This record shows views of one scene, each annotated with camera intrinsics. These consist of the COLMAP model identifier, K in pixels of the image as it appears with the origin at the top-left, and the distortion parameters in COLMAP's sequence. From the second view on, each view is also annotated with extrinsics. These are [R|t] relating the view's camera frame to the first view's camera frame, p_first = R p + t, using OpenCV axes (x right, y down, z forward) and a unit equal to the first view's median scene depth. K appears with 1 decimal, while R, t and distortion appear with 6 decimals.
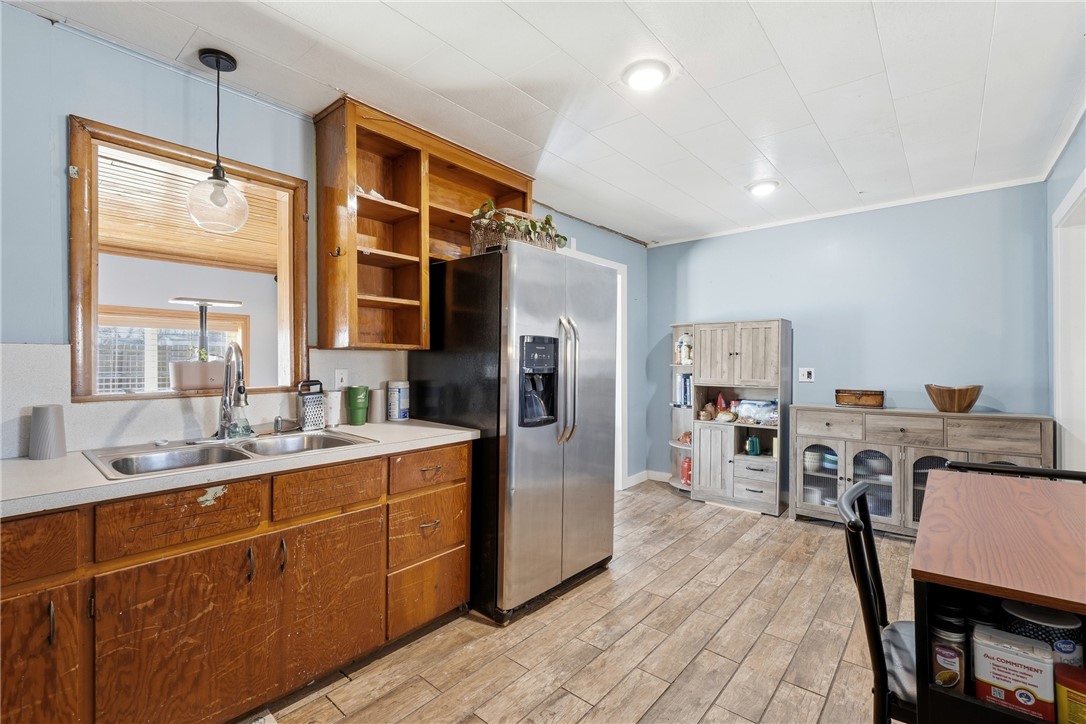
lens RADIAL K [[479.5, 0, 538.5], [0, 479.5, 360.5], [0, 0, 1]] dist [-0.007871, 0.001840]
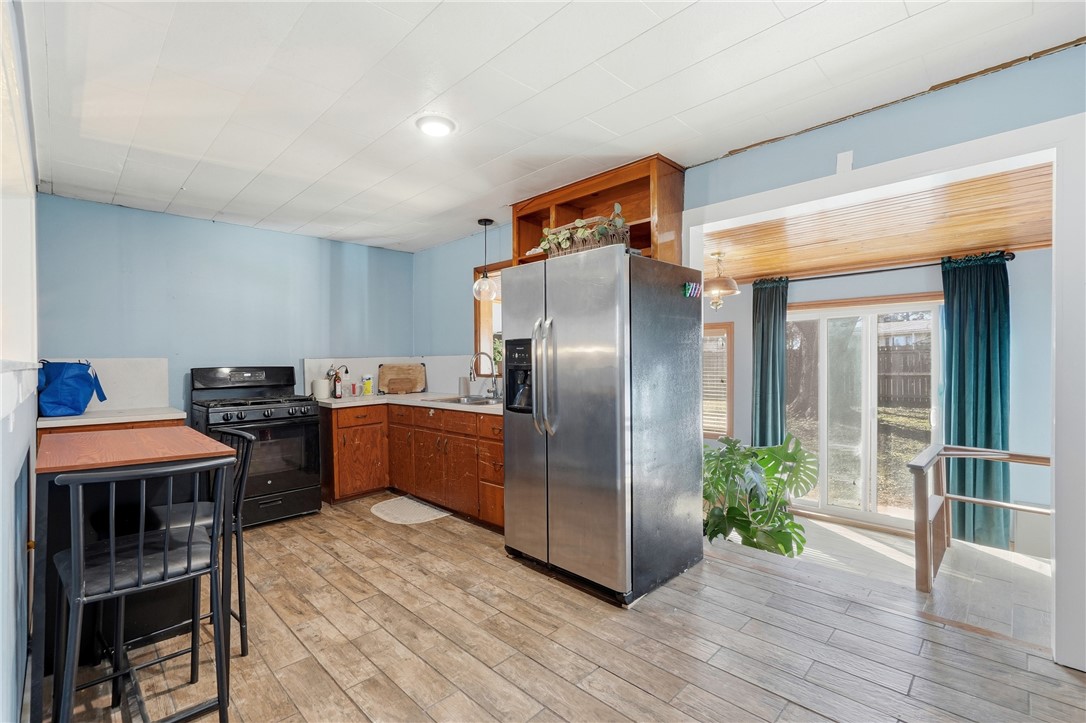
lens RADIAL K [[479.5, 0, 543.2], [0, 479.5, 363.9], [0, 0, 1]] dist [-0.007871, 0.001840]
pose [[-0.064694, 0.003620, -0.997899, 1.211263], [0.009172, 0.999953, 0.003033, 0.010121], [0.997863, -0.008956, -0.064724, 1.141296]]
